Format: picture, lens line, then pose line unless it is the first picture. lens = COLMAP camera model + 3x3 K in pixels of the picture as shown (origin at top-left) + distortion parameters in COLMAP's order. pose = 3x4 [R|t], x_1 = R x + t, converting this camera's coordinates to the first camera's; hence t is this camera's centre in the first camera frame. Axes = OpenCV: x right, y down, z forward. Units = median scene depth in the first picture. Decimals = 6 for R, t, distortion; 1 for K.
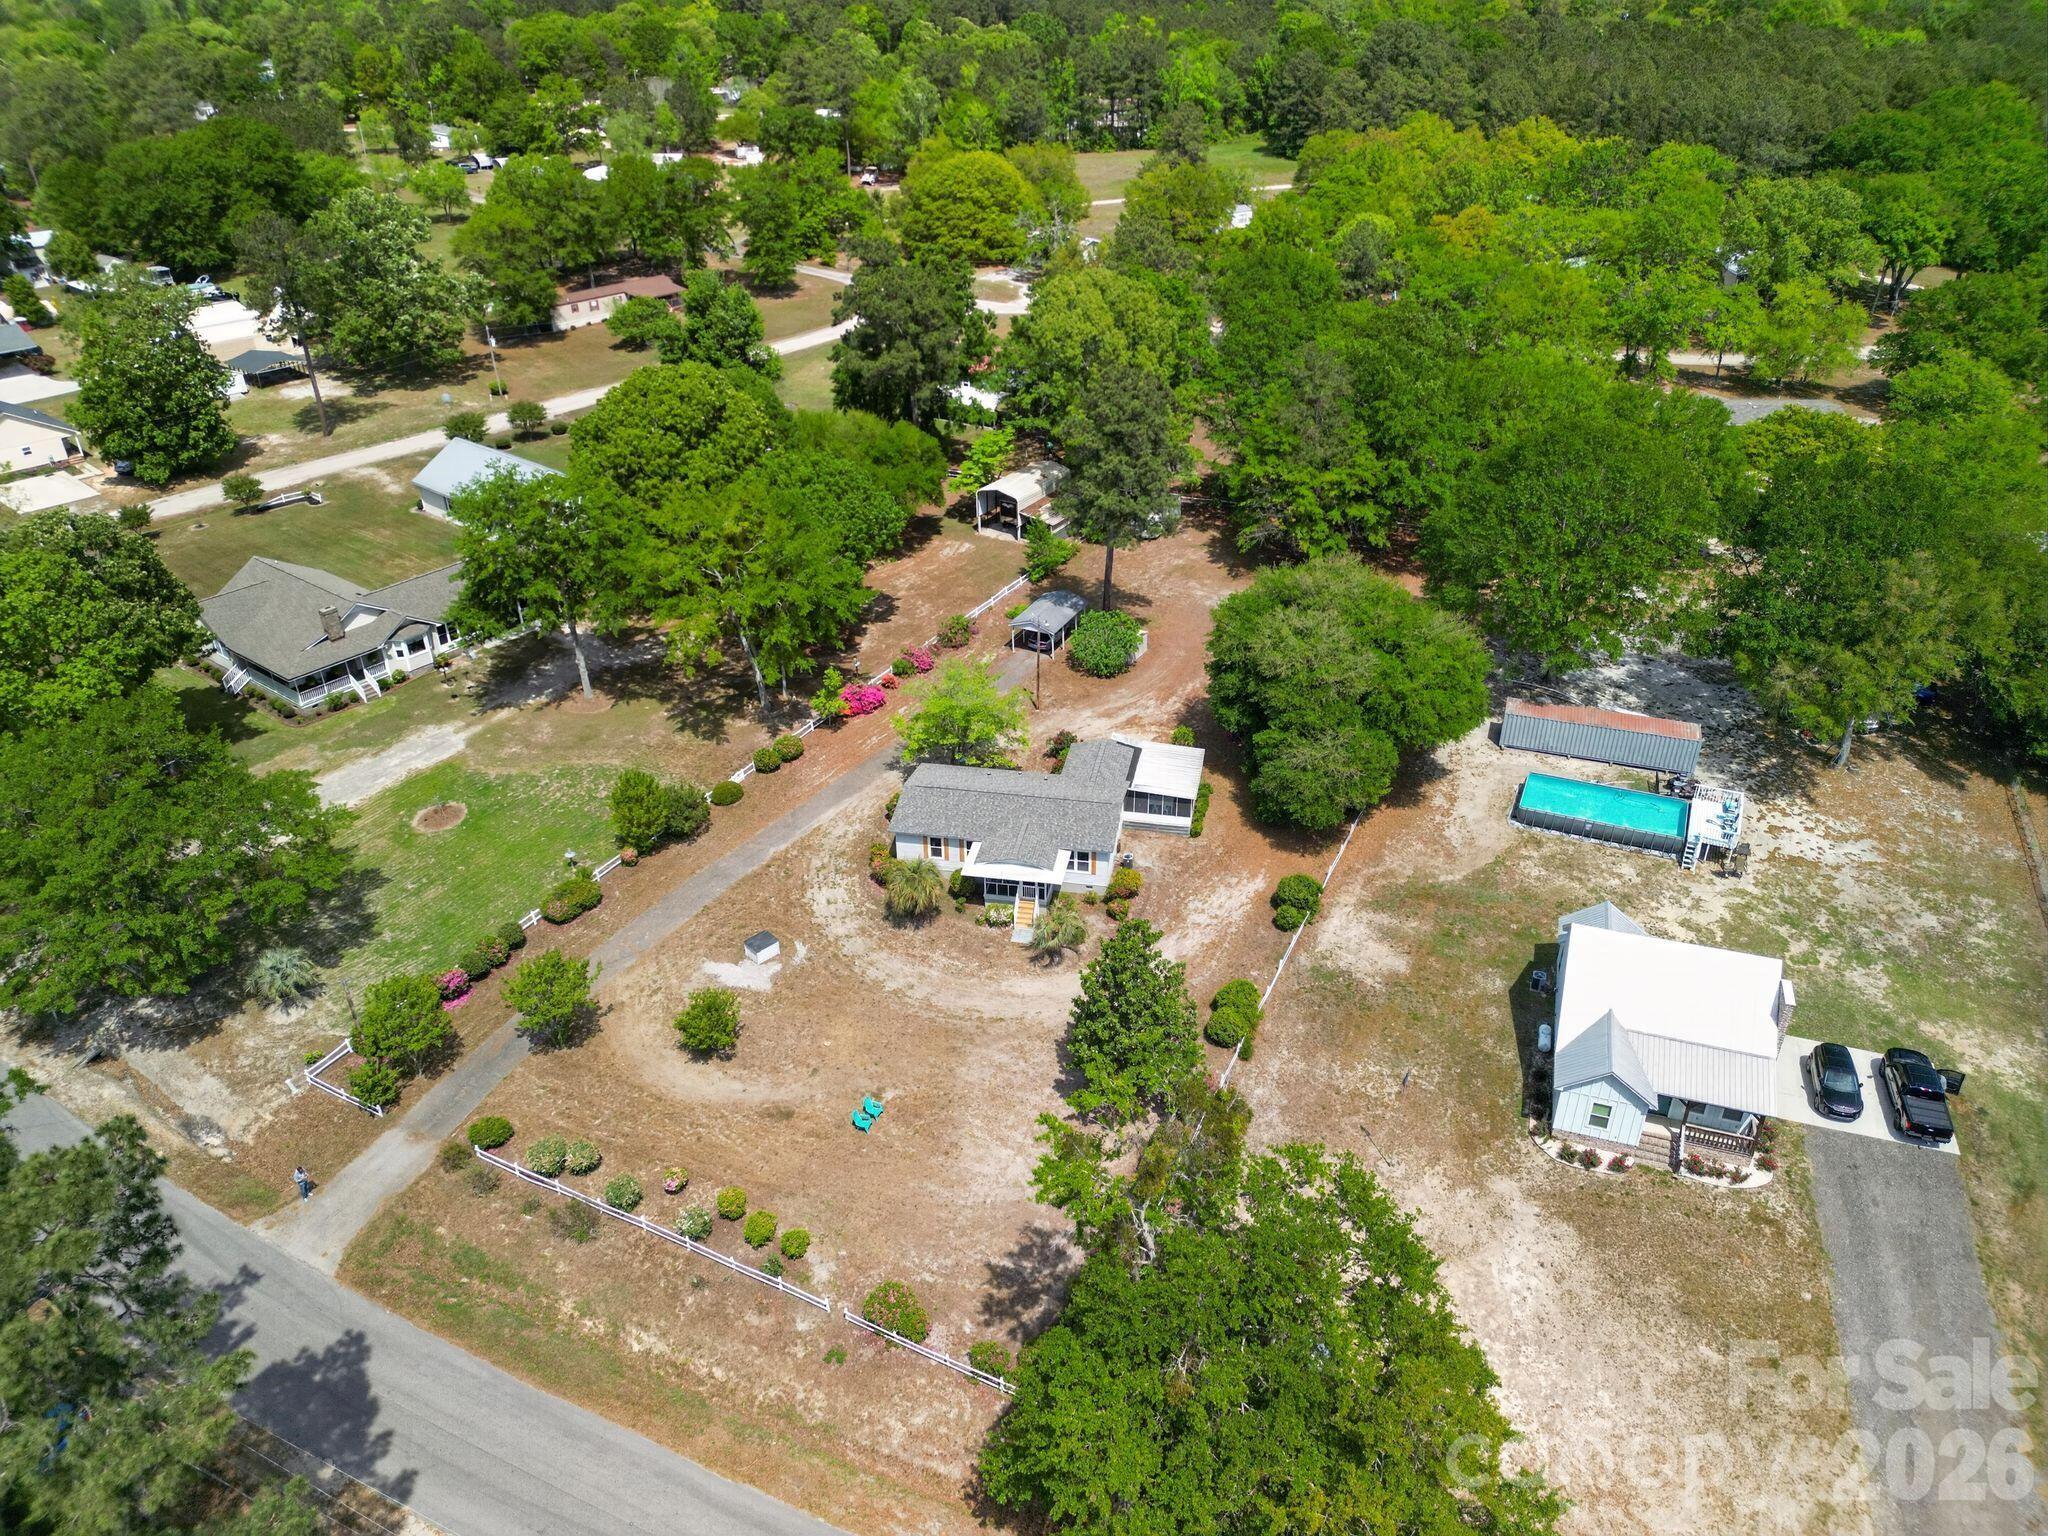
lens RADIAL K [[1439.5, 0, 1024.0], [0, 1439.5, 768.0], [0, 0, 1]] dist [0.041217, -0.000445]
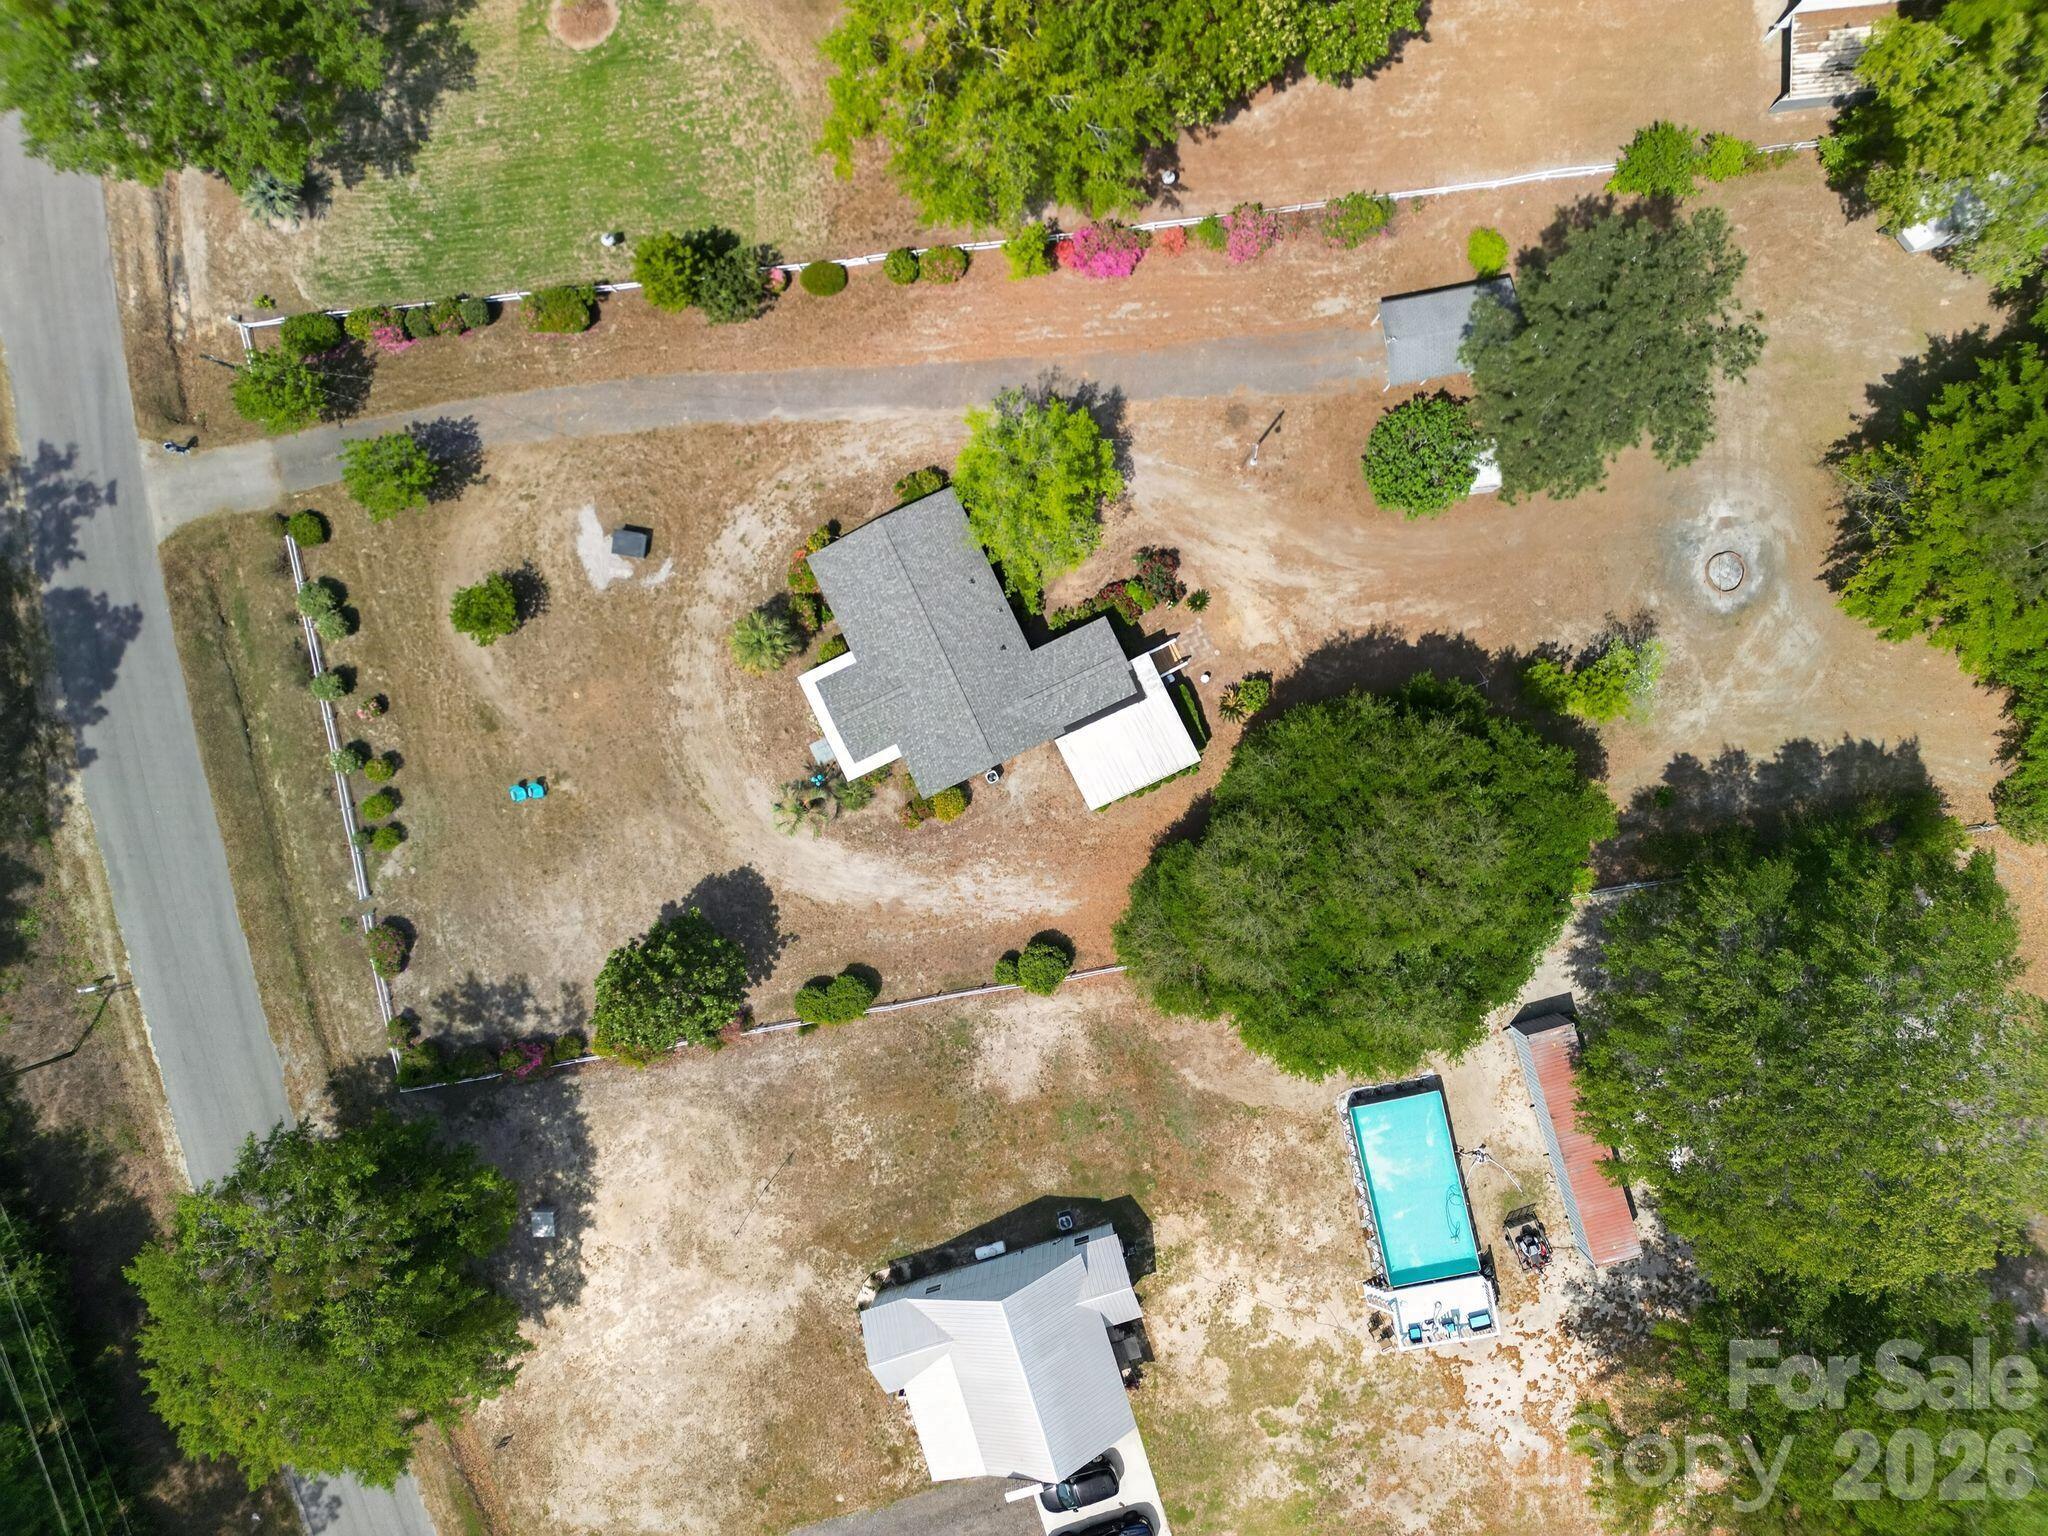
lens RADIAL K [[1439.5, 0, 1024.0], [0, 1439.5, 768.0], [0, 0, 1]] dist [0.041217, -0.000445]
pose [[0.591876, 0.805793, 0.019514, 0.075322], [-0.381878, 0.259015, 0.887175, -0.841916], [0.709825, -0.532550, 0.461019, 0.730436]]
